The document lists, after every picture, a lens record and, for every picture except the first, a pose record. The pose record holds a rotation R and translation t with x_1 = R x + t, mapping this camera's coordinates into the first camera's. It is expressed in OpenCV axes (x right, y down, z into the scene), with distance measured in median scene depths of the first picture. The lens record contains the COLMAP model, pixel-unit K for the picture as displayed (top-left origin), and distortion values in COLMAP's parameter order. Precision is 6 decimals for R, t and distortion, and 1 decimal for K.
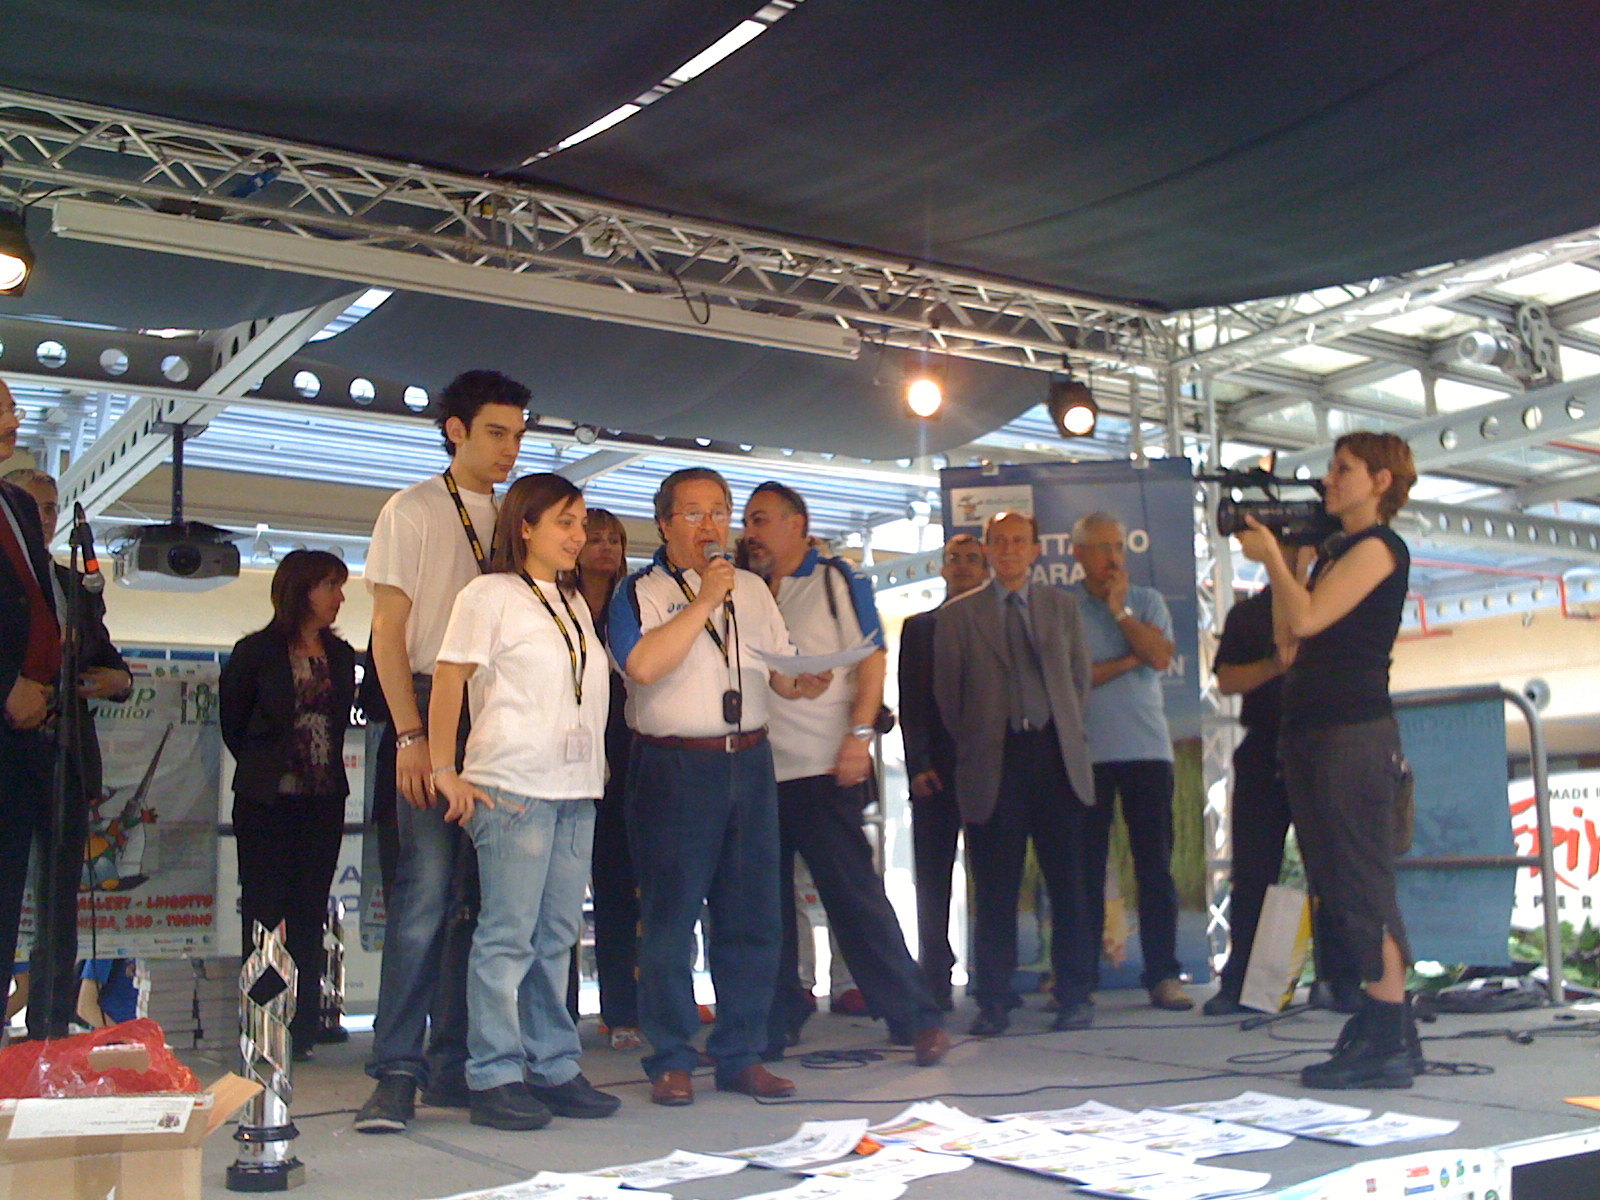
lens RADIAL K [[1792.7, 0, 835.2], [0, 1792.7, 602.2], [0, 0, 1]] dist [0.141092, -0.524889]
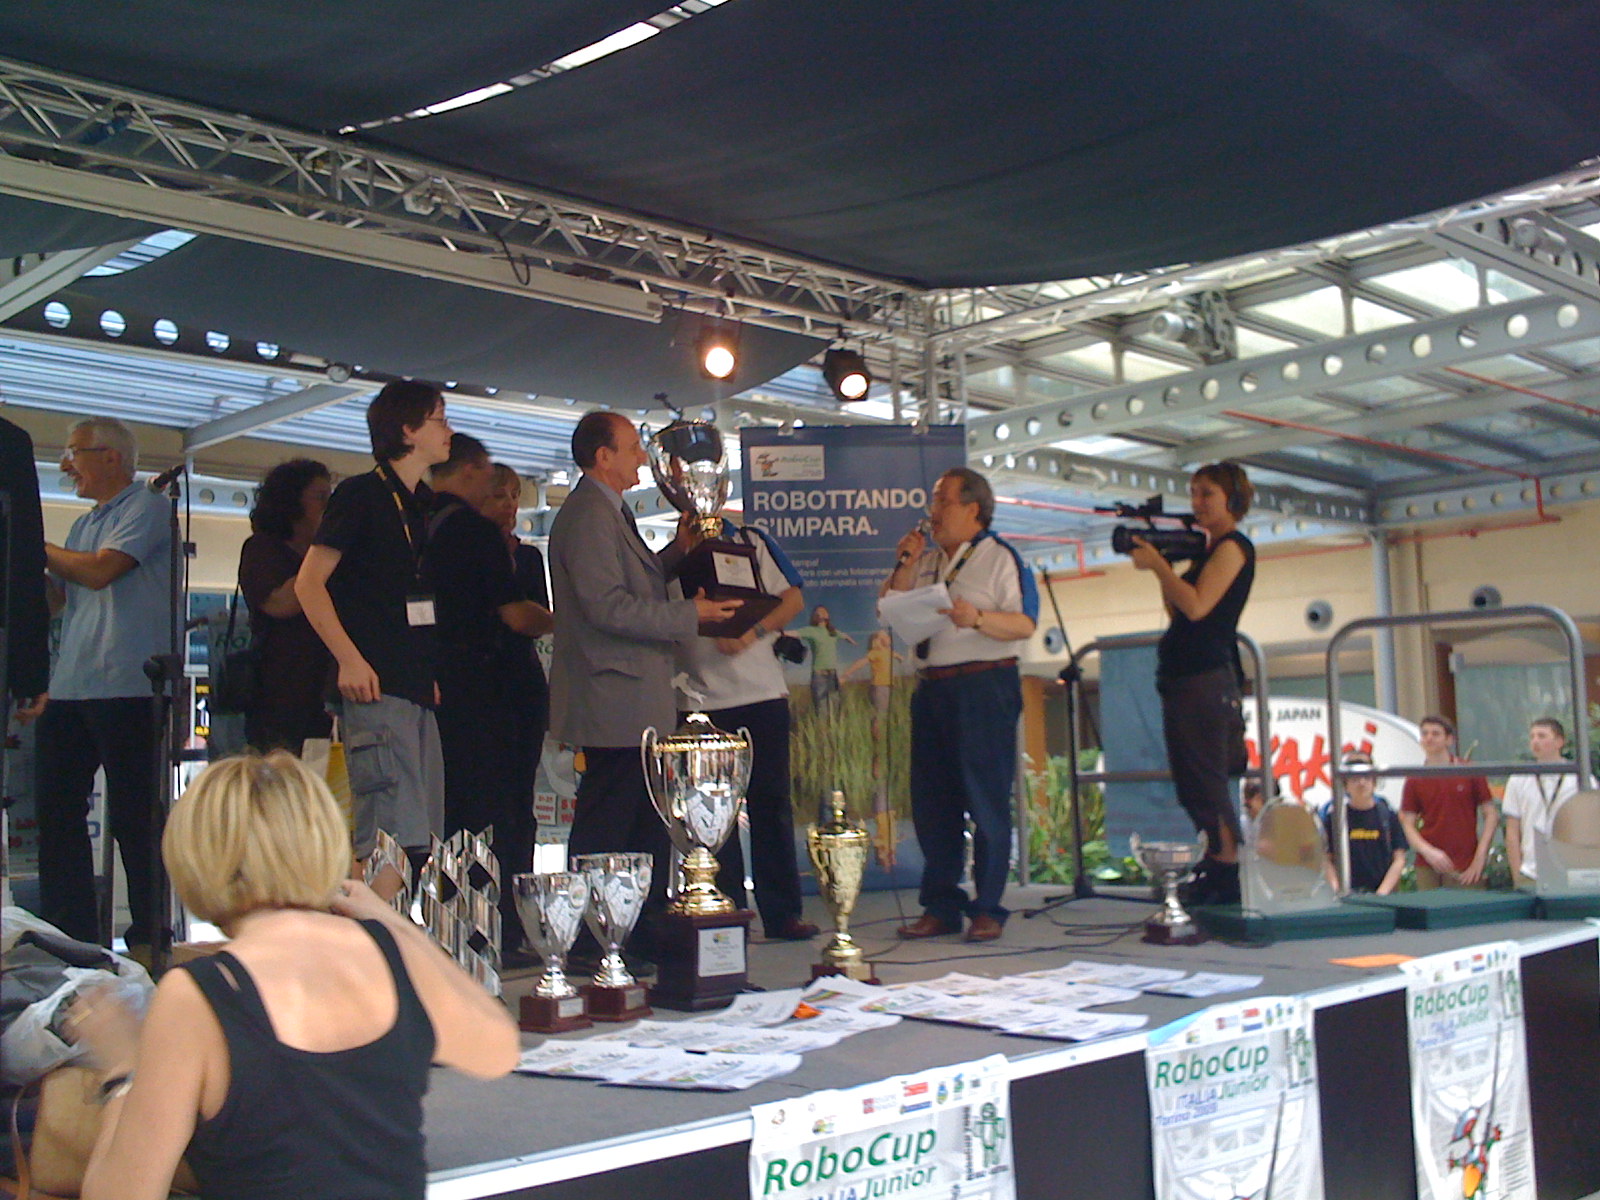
lens RADIAL K [[1788.9, 0, 845.1], [0, 1788.9, 626.2], [0, 0, 1]] dist [0.150083, -0.511344]
pose [[0.977652, 0.007174, 0.210106, -0.105957], [-0.017533, 0.998718, 0.047484, -0.006577], [-0.209496, -0.050107, 0.976525, -0.084075]]
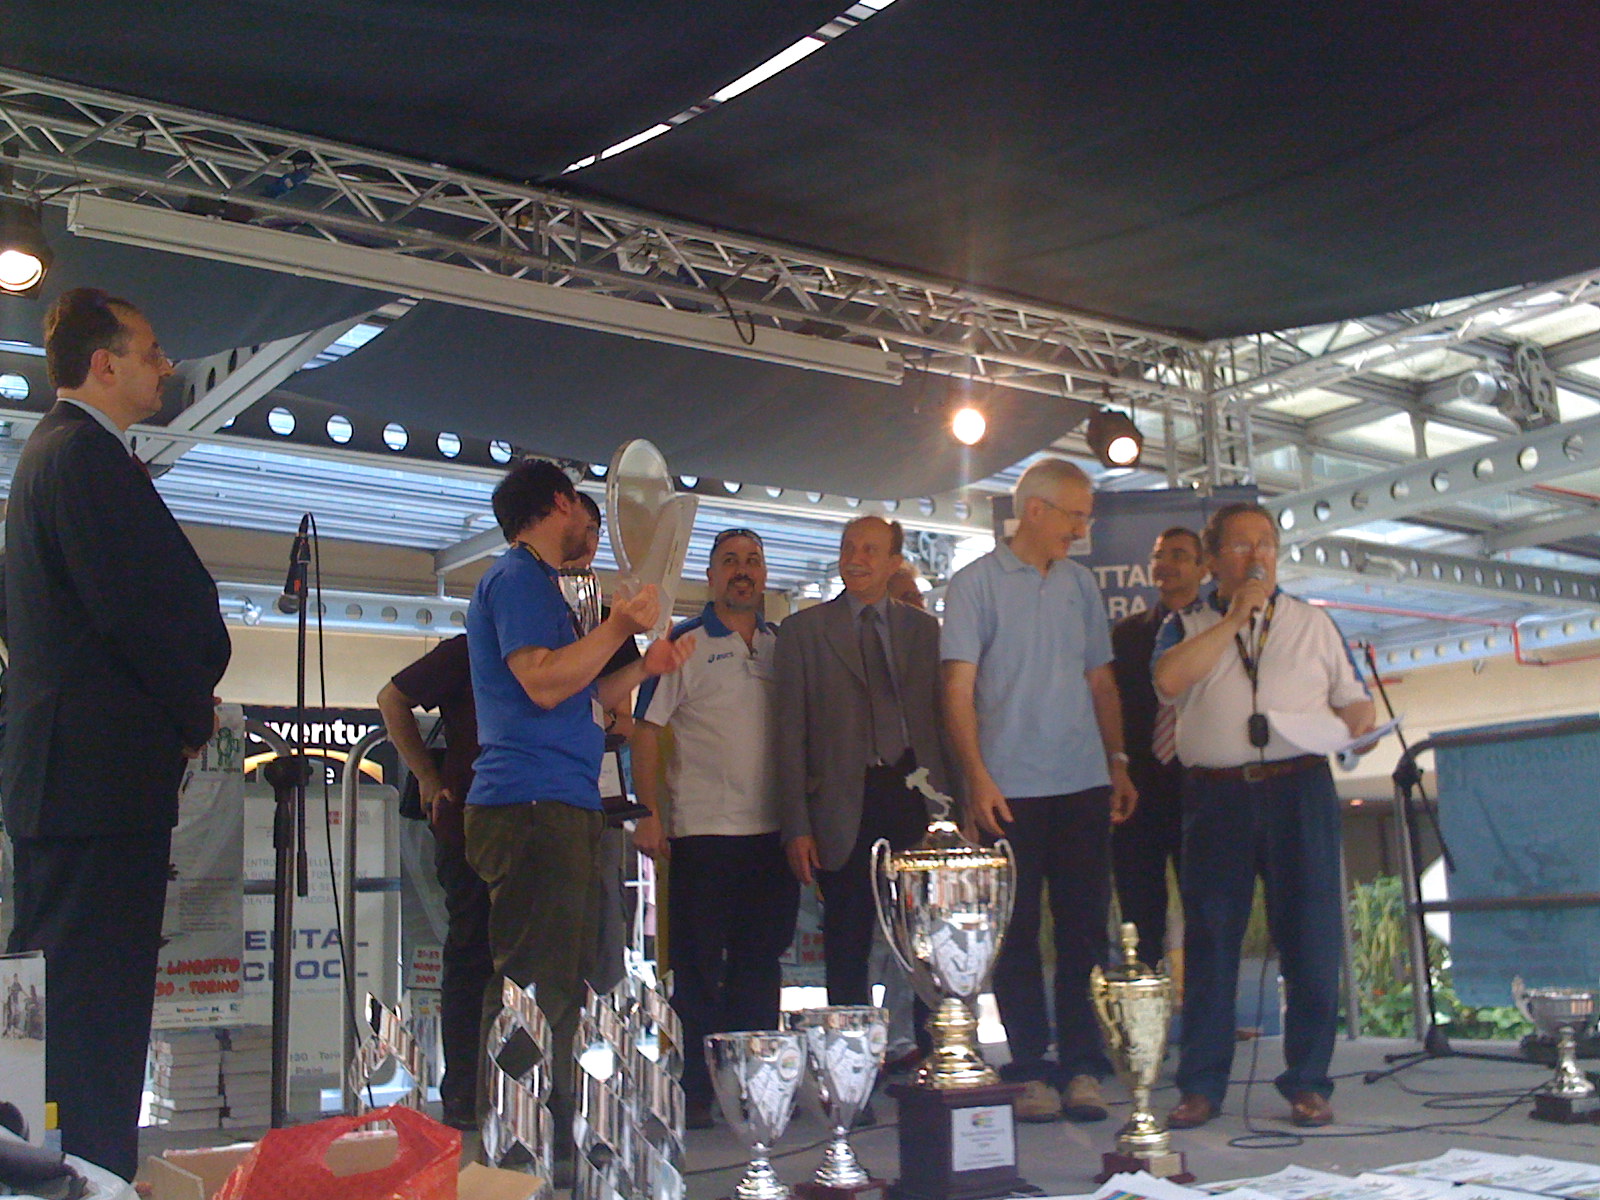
lens RADIAL K [[1792.7, 0, 835.2], [0, 1792.7, 602.2], [0, 0, 1]] dist [0.141092, -0.524889]
pose [[0.998248, -0.004201, 0.059021, -0.081099], [0.006257, 0.999379, -0.034686, 0.013057], [-0.058839, 0.034994, 0.997654, 0.058285]]
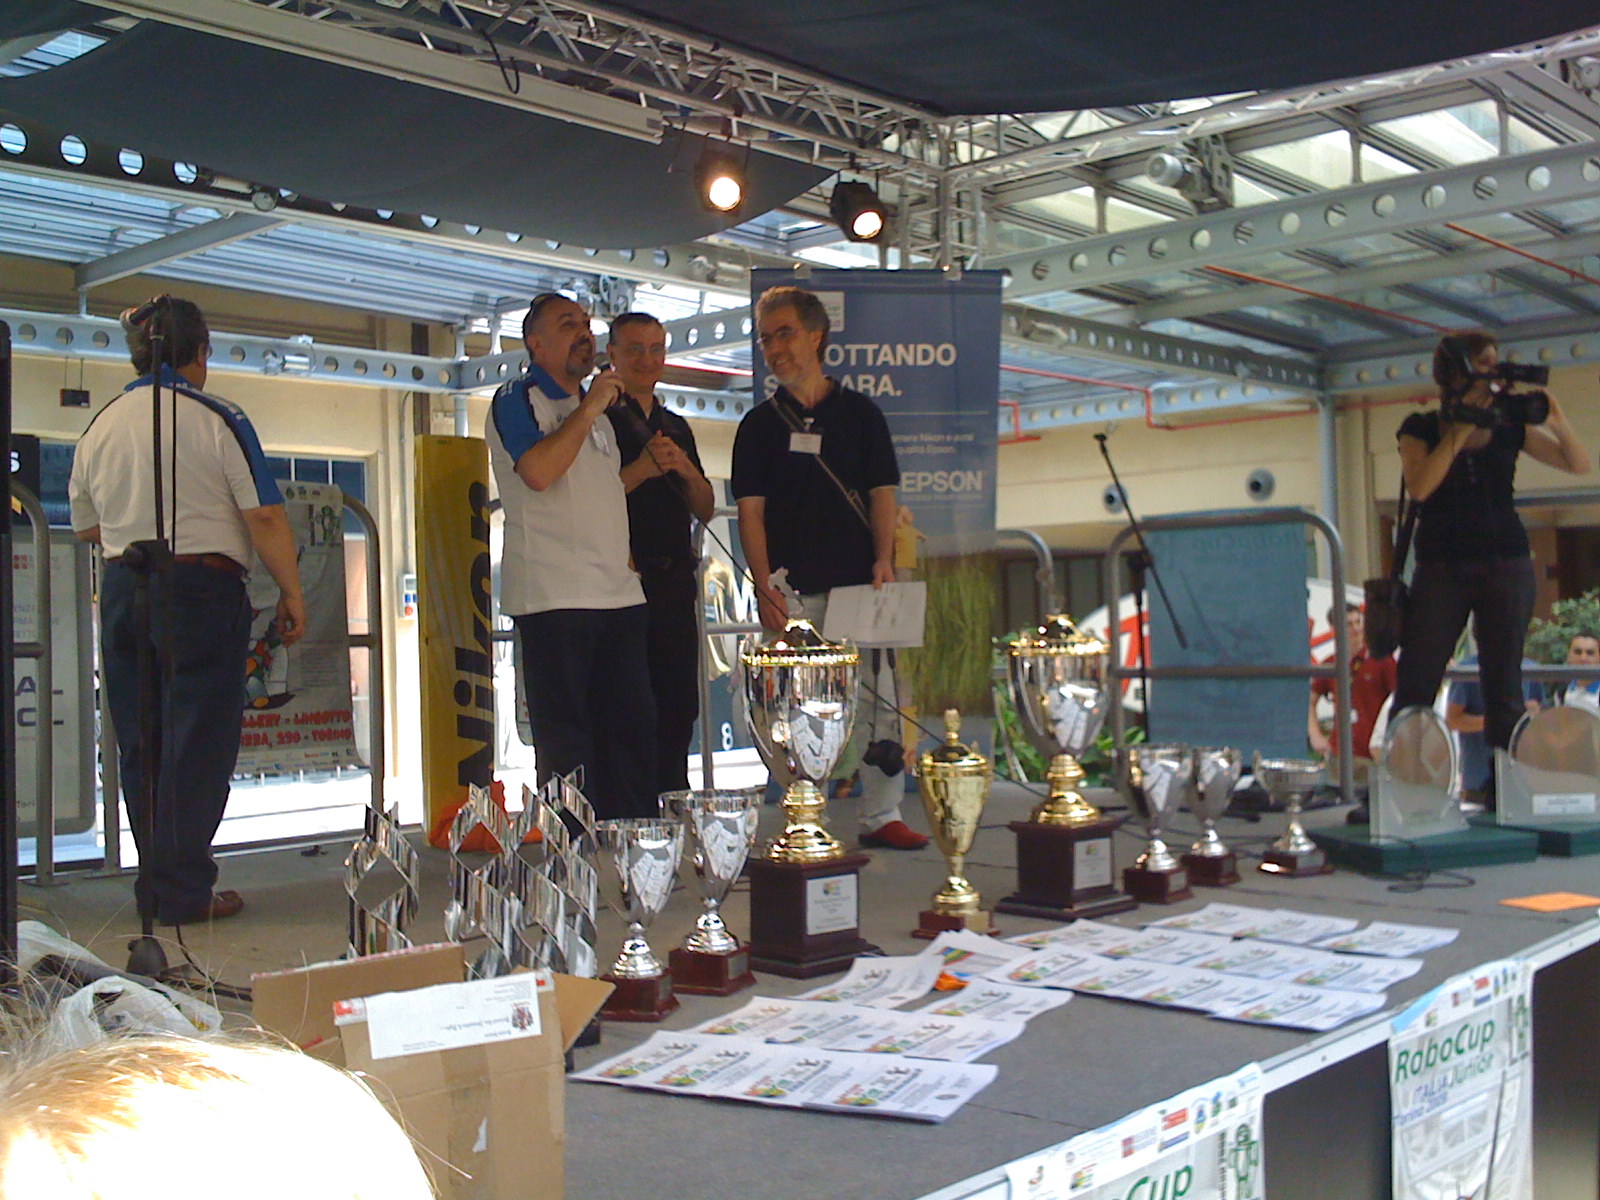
lens RADIAL K [[1788.9, 0, 845.1], [0, 1788.9, 626.2], [0, 0, 1]] dist [0.150083, -0.511344]
pose [[0.962172, -0.002592, 0.272430, -0.154818], [-0.032938, 0.991513, 0.125765, -0.008060], [-0.270444, -0.129981, 0.953921, 0.048823]]
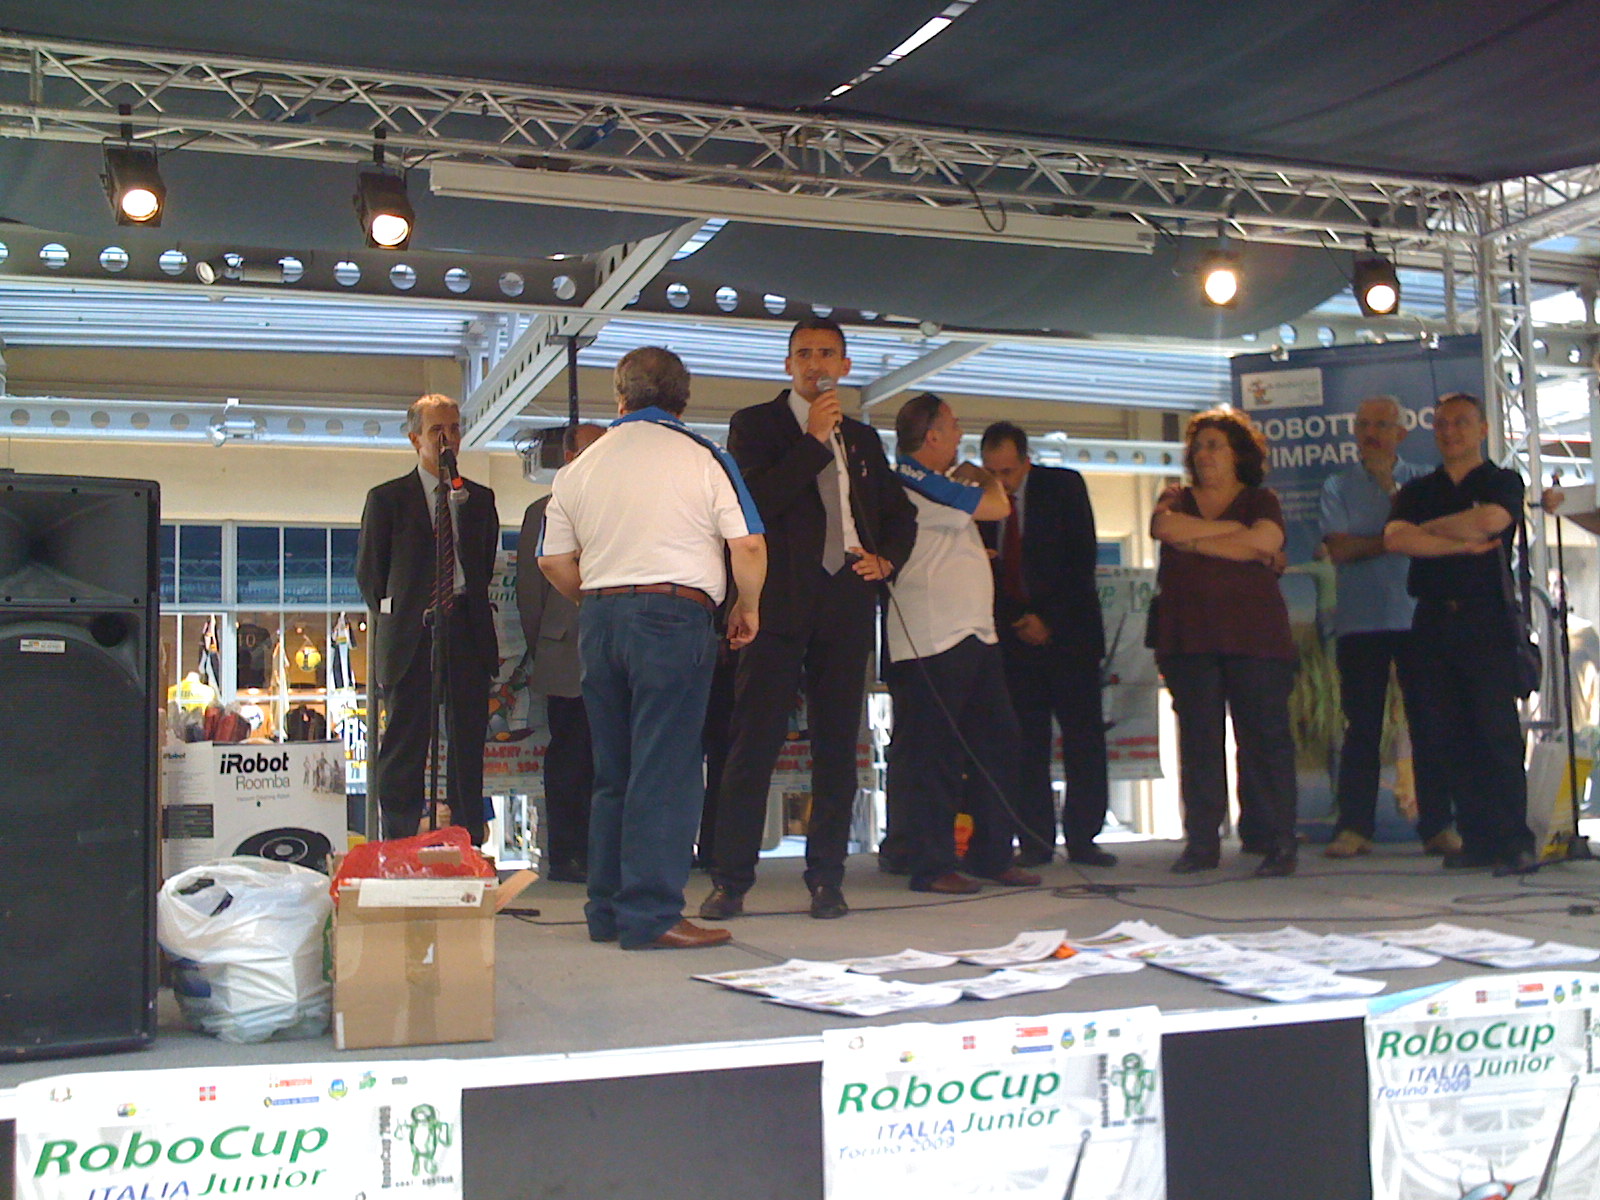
lens RADIAL K [[1785.4, 0, 847.2], [0, 1785.4, 657.5], [0, 0, 1]] dist [0.148847, -0.518348]
pose [[0.974089, -0.003817, -0.226132, 0.077513], [0.027297, 0.994532, 0.100801, -0.010499], [0.224511, -0.104362, 0.968867, -0.091936]]
